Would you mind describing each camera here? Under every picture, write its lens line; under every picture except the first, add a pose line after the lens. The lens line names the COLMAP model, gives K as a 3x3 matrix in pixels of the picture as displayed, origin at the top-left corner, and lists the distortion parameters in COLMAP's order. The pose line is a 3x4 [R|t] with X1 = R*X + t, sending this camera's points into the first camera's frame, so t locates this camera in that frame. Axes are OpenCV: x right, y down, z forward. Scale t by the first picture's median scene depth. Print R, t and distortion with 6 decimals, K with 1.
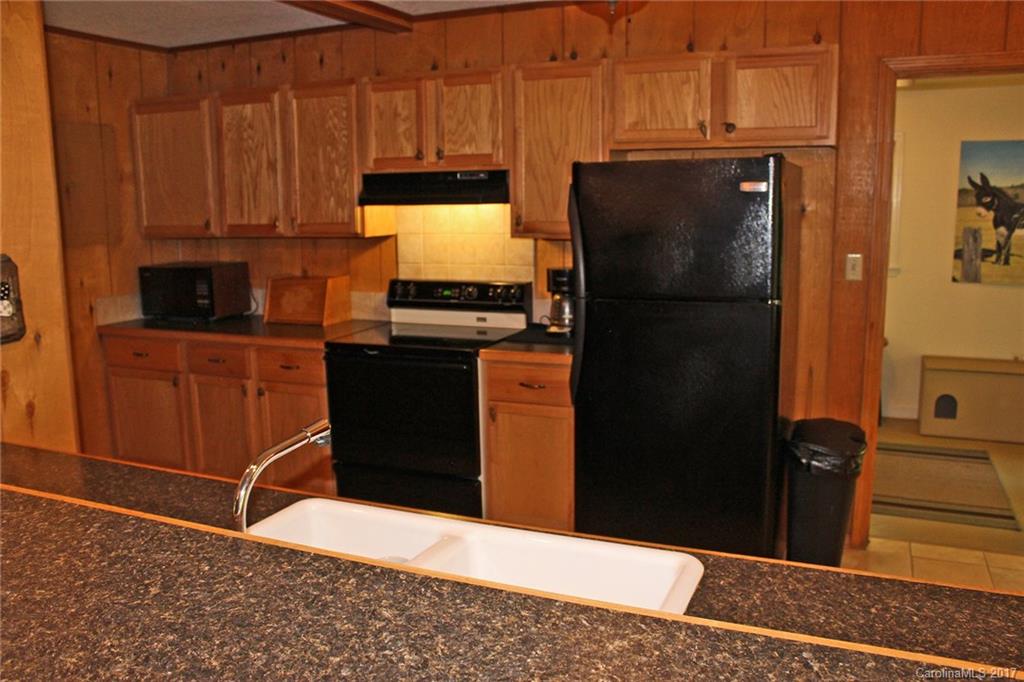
lens RADIAL K [[848.3, 0, 507.6], [0, 848.3, 341.7], [0, 0, 1]] dist [-0.132840, 0.062641]
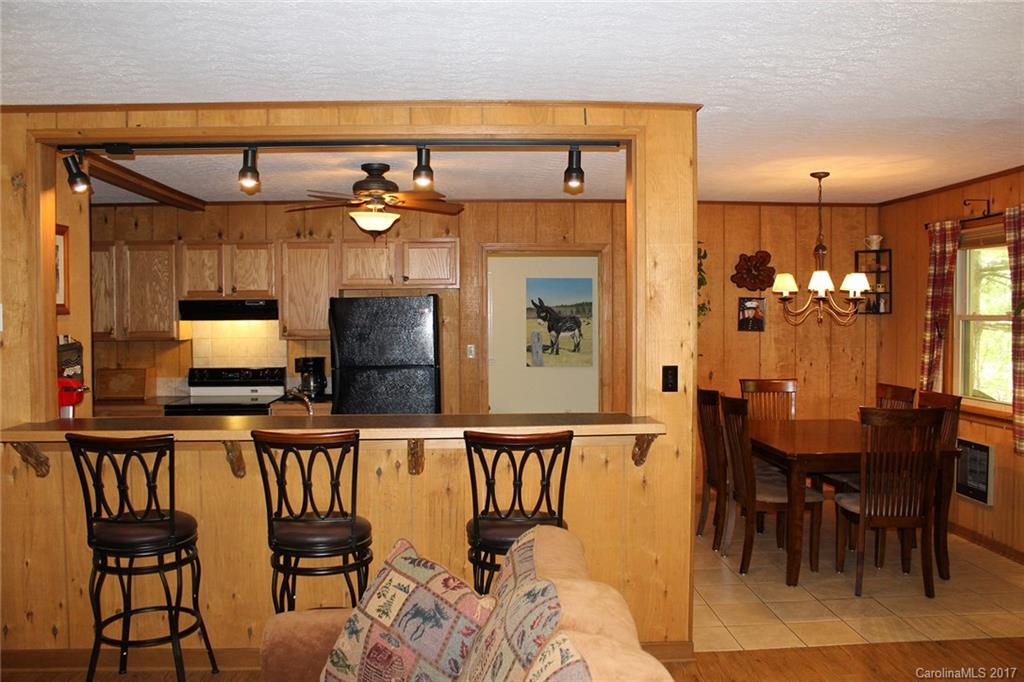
lens RADIAL K [[848.3, 0, 512.2], [0, 848.3, 338.4], [0, 0, 1]] dist [-0.132840, 0.062641]
pose [[0.894042, -0.007781, 0.447916, -0.312767], [0.070308, 0.989896, -0.123138, 0.107497], [-0.442433, 0.141583, 0.885555, -0.650205]]
